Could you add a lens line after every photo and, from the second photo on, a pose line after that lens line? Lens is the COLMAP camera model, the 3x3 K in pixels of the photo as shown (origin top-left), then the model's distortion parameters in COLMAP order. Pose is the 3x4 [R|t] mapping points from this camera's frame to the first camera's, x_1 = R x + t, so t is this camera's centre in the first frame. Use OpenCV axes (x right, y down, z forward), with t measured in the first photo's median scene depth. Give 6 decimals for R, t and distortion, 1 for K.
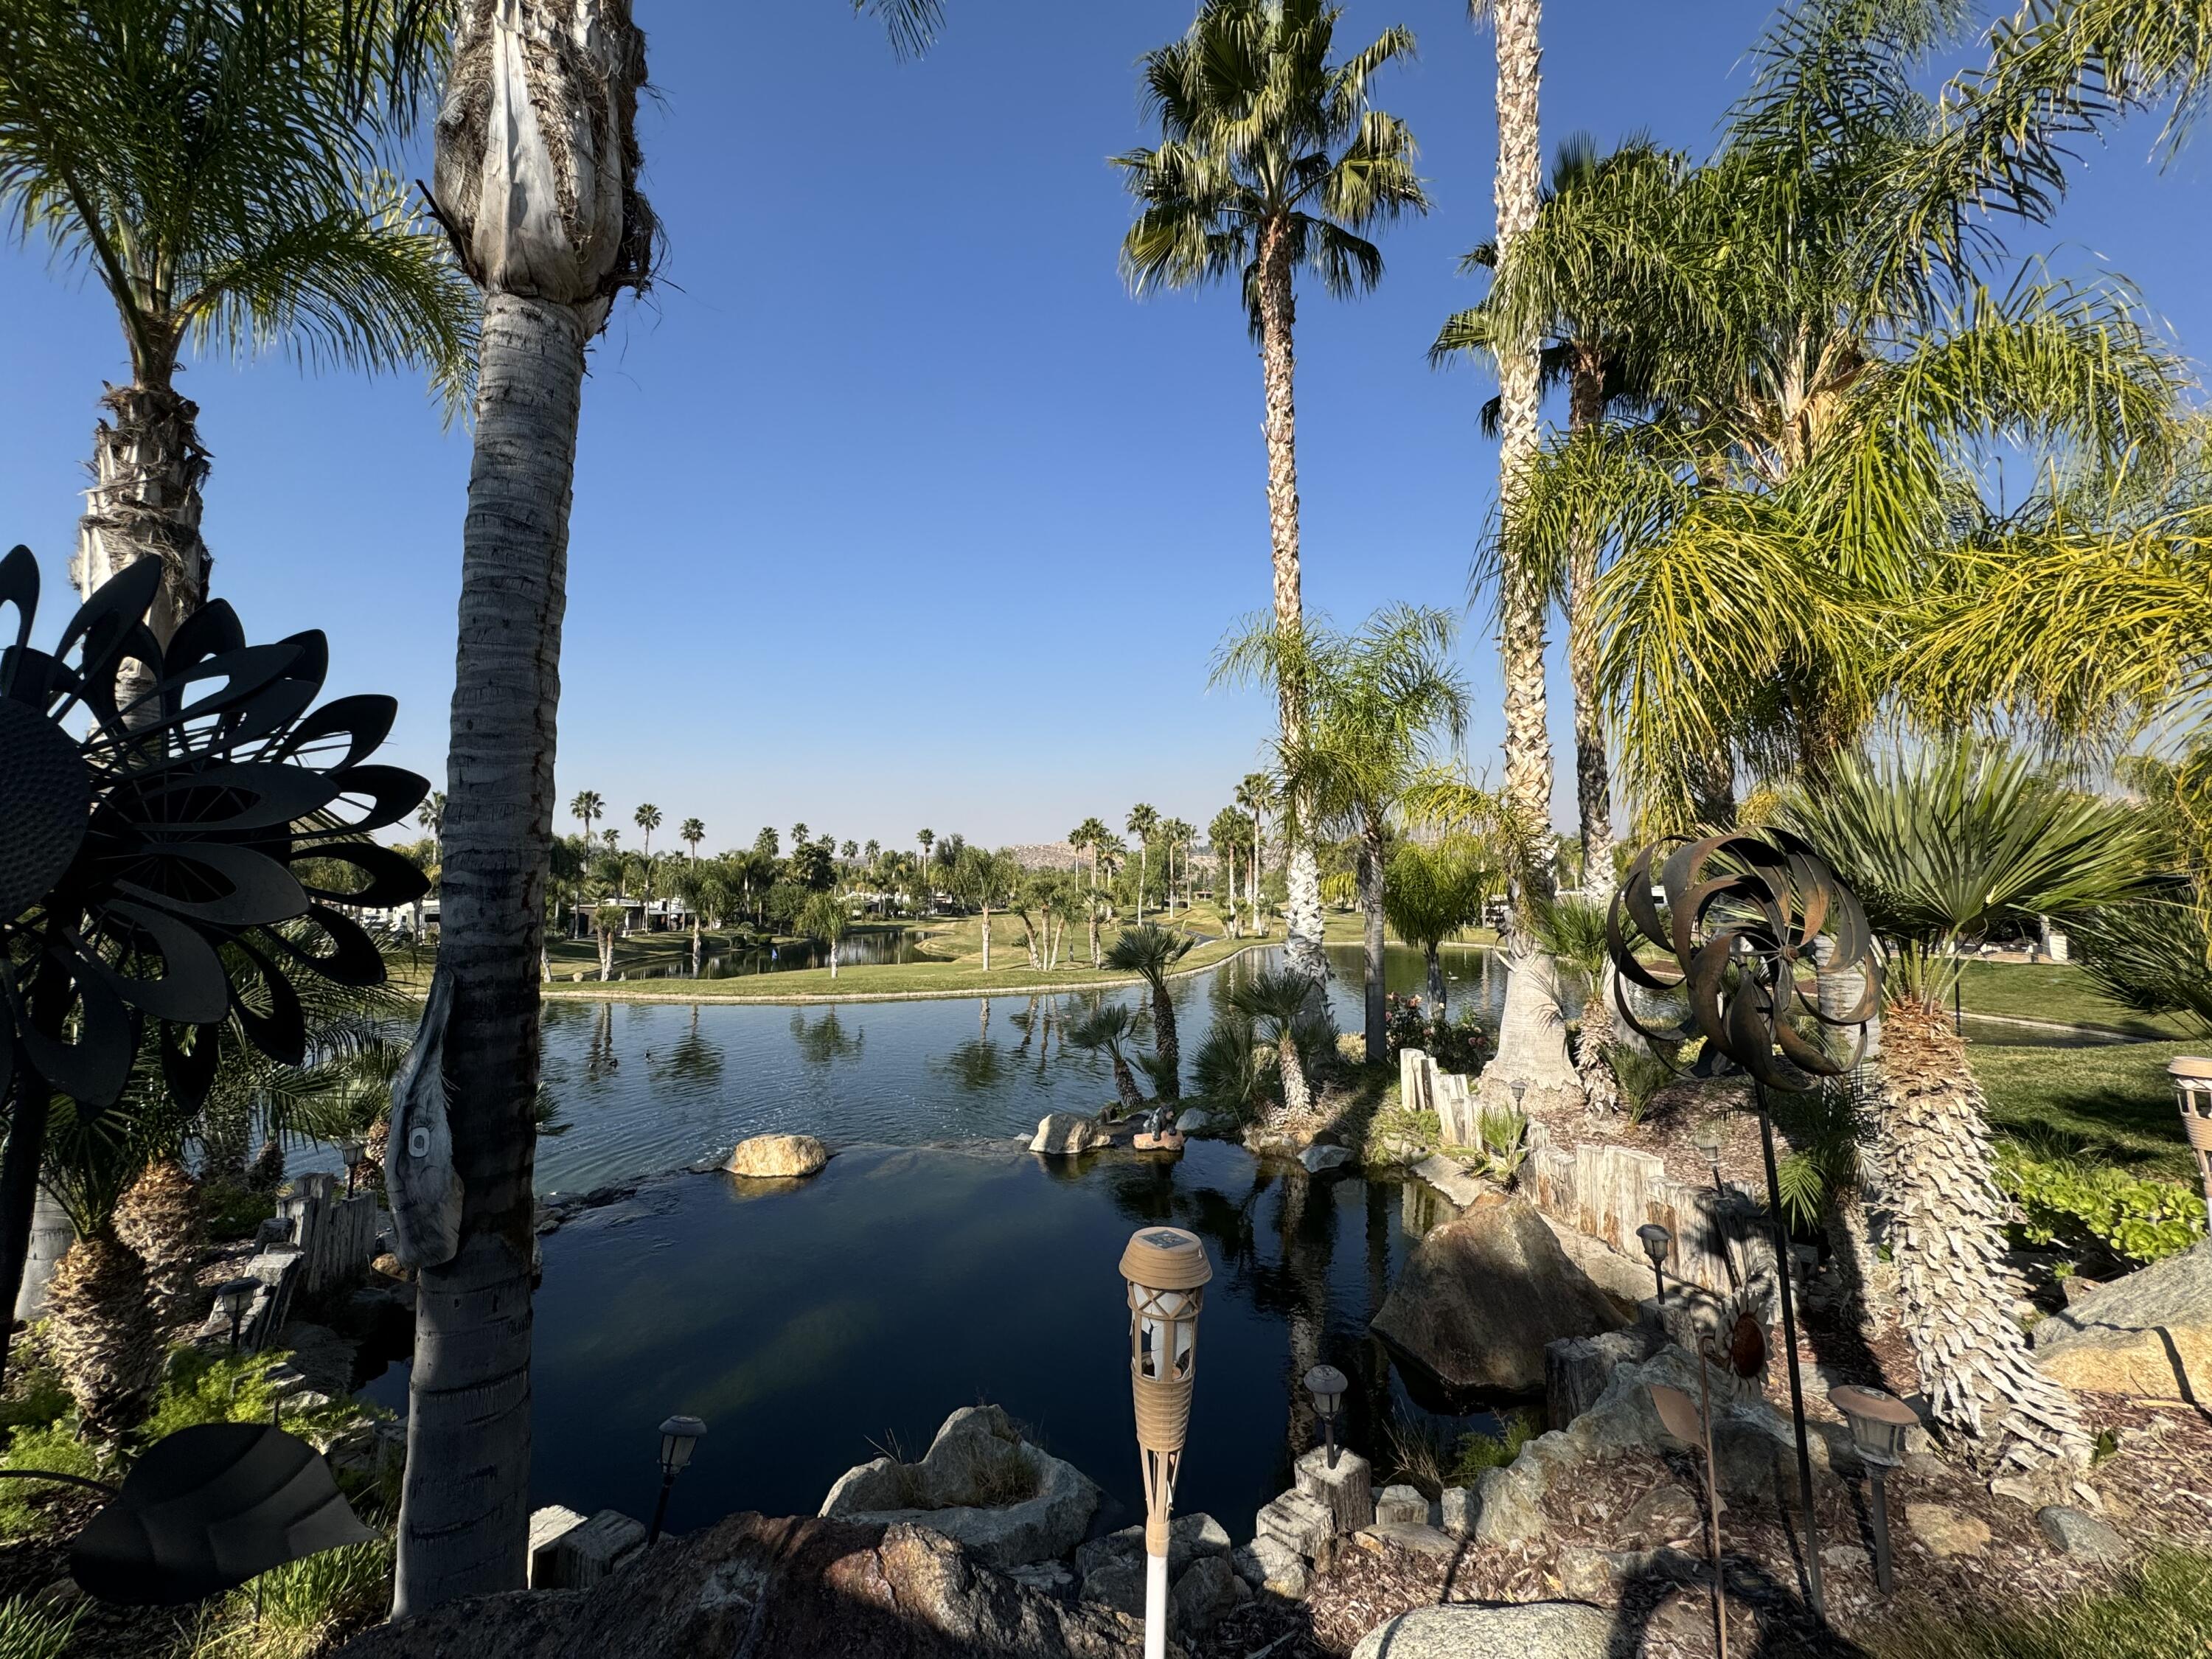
lens RADIAL K [[879.8, 0, 1106.0], [0, 879.8, 829.5], [0, 0, 1]] dist [-0.004346, -0.000277]
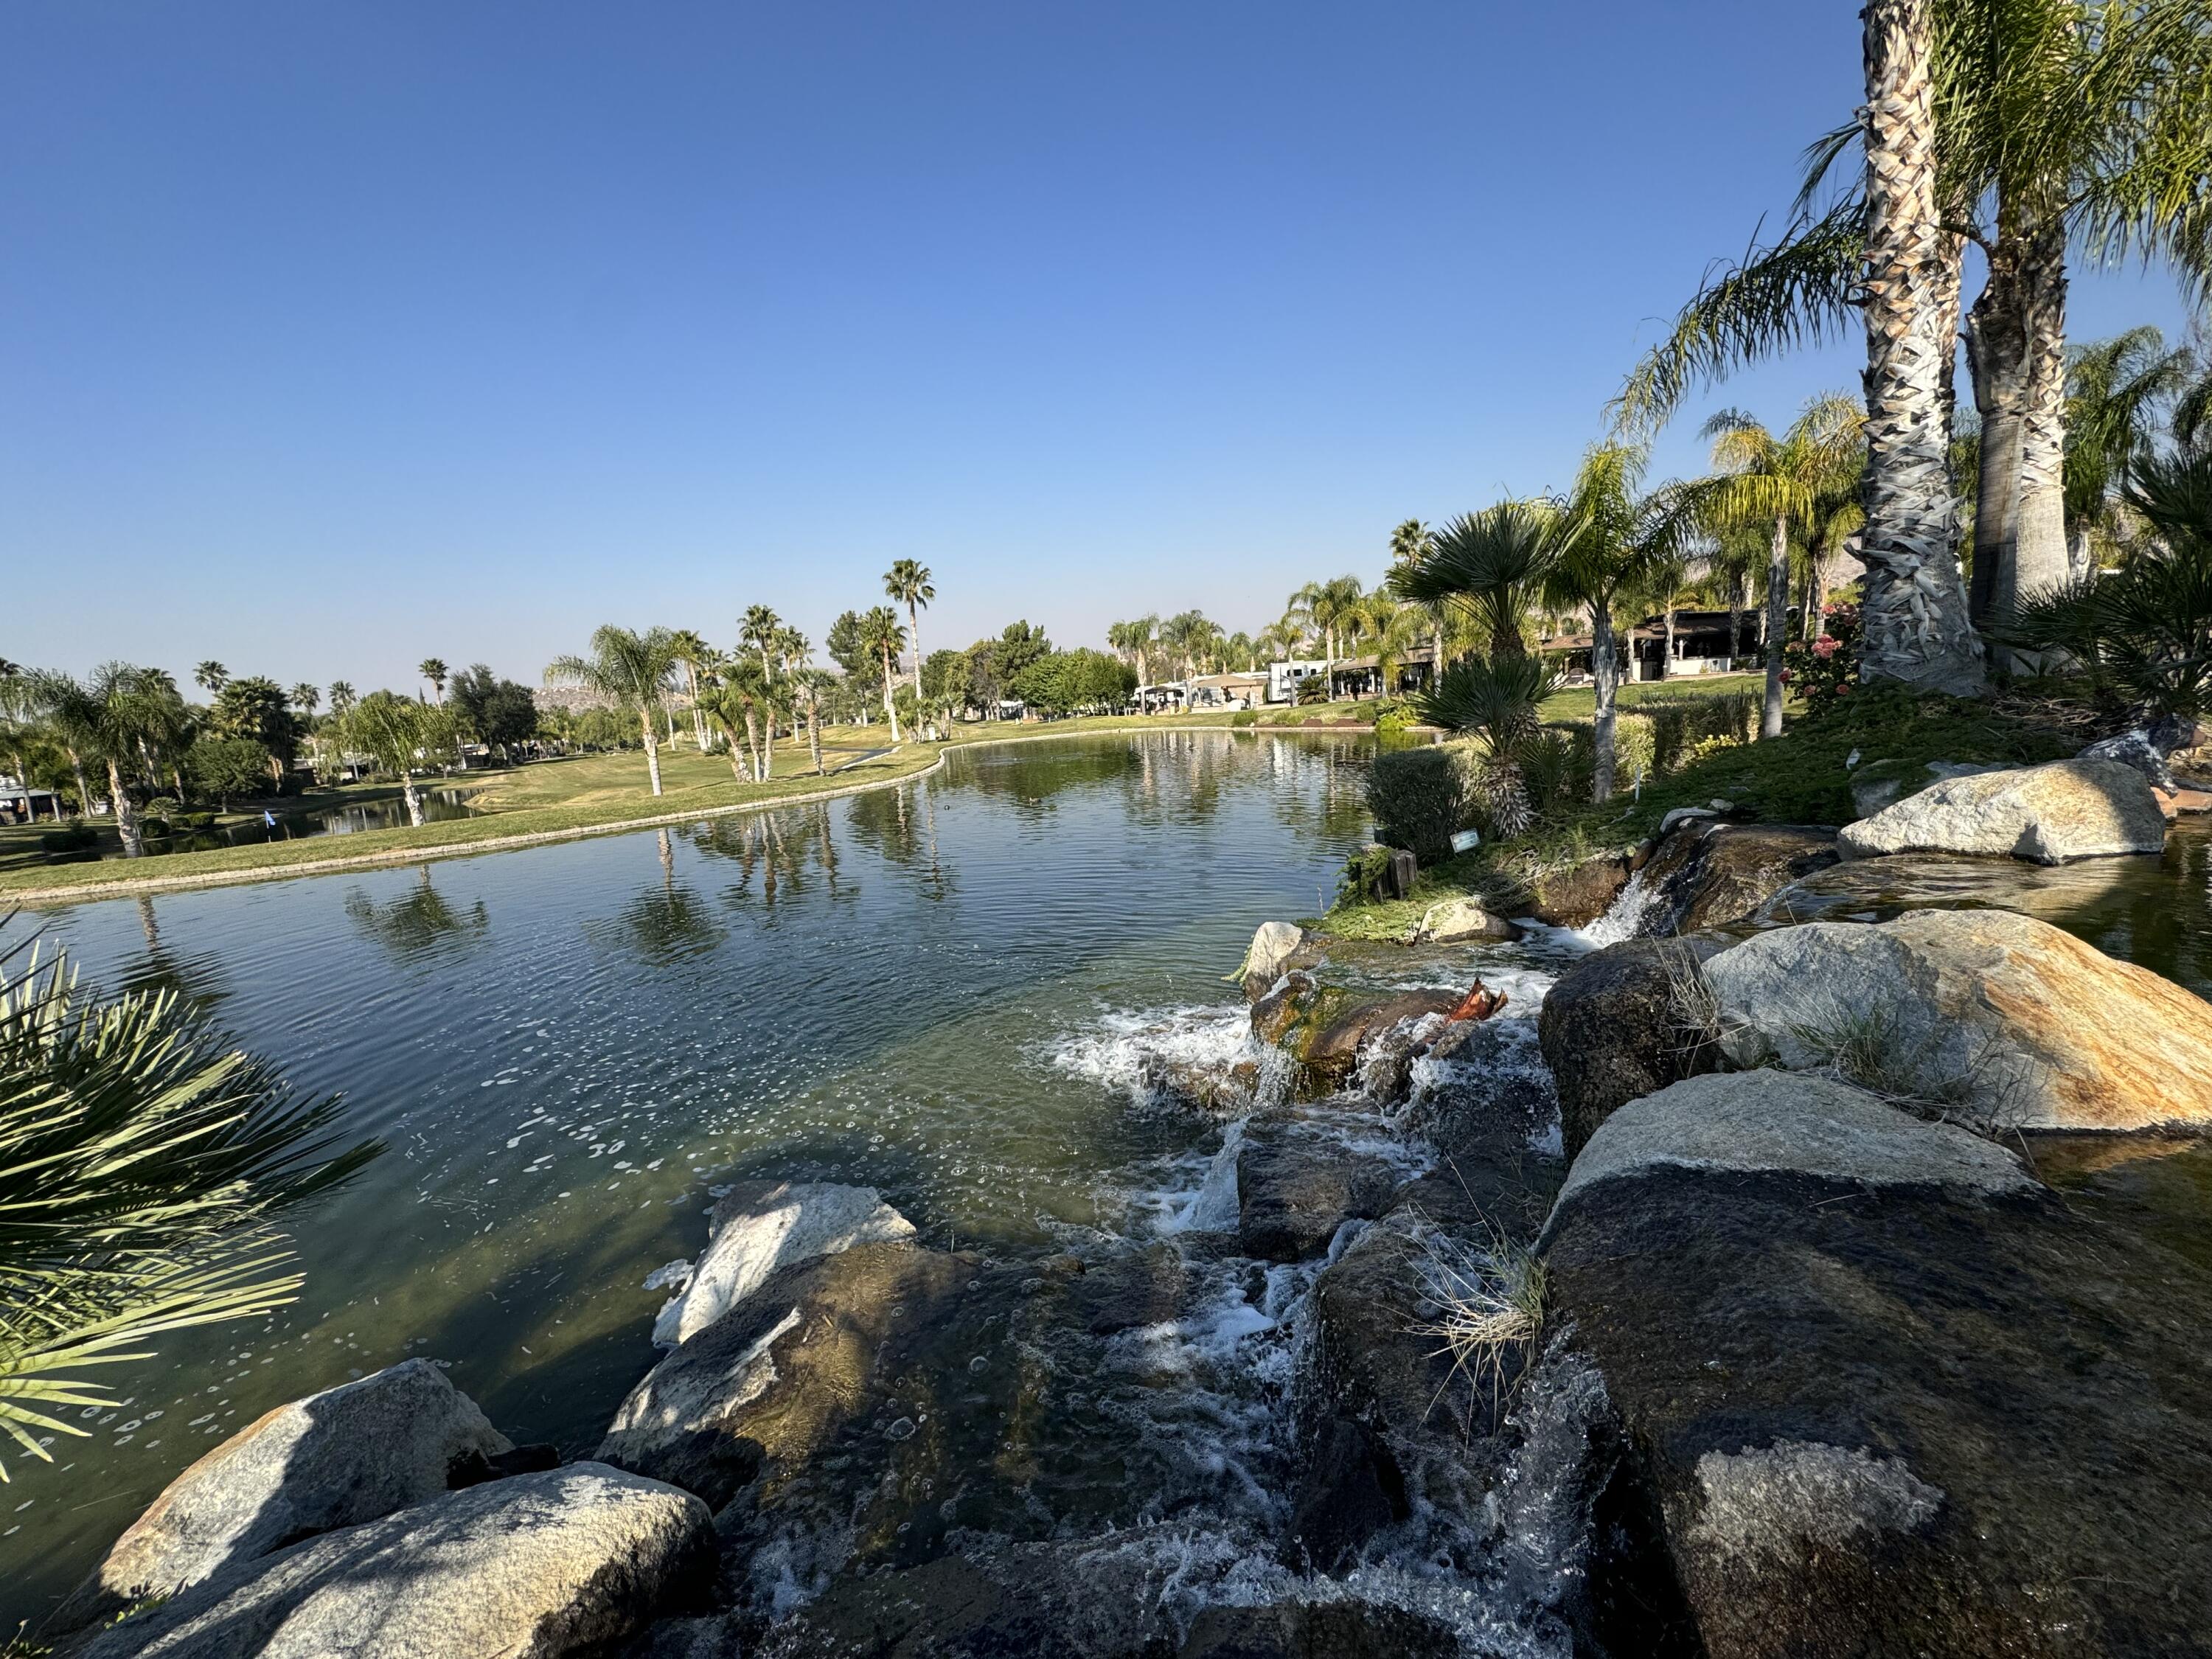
lens RADIAL K [[879.8, 0, 1106.0], [0, 879.8, 829.5], [0, 0, 1]] dist [-0.004346, -0.000277]
pose [[0.890693, -0.132738, 0.434794, -0.166314], [0.045506, 0.977652, 0.205246, 0.068627], [-0.452322, -0.163026, 0.876828, 0.225605]]
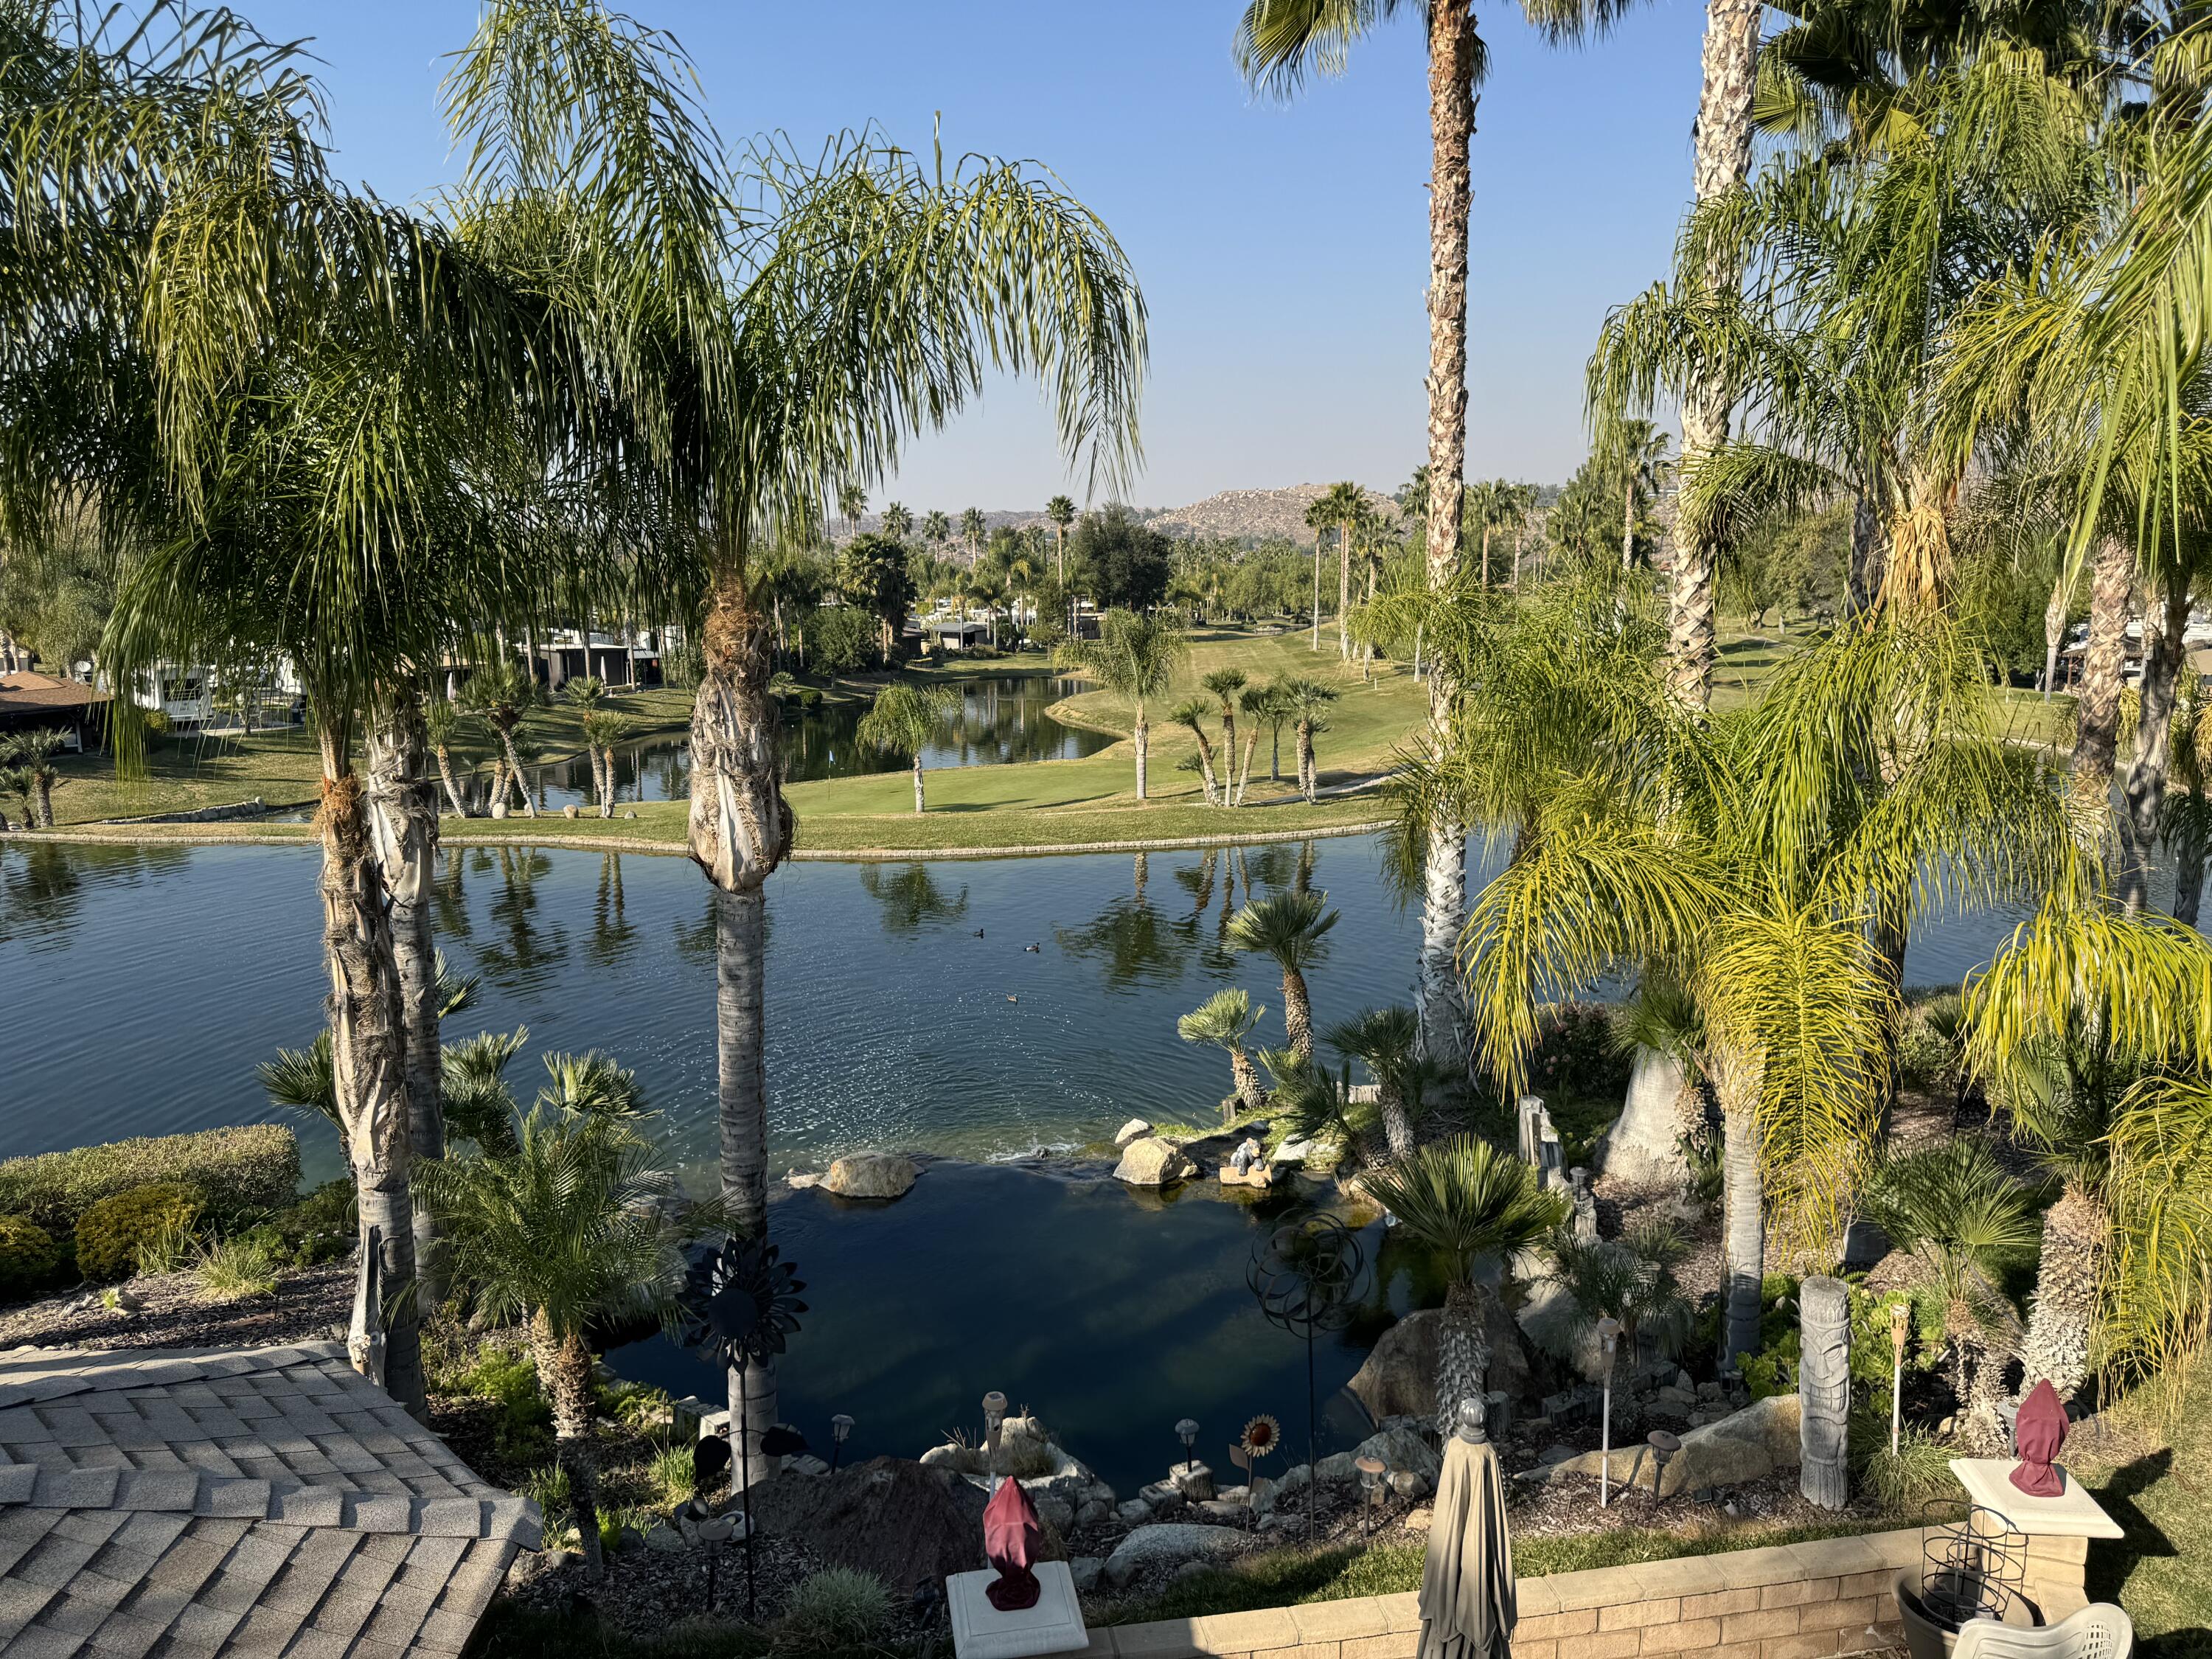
lens RADIAL K [[1545.7, 0, 1106.5], [0, 1545.7, 823.2], [0, 0, 1]] dist [0.152312, -0.252141]
pose [[0.984213, 0.023148, -0.175469, 0.054650], [0.017639, 0.973646, 0.227383, -0.112733], [0.176108, -0.226888, 0.957866, -0.157287]]
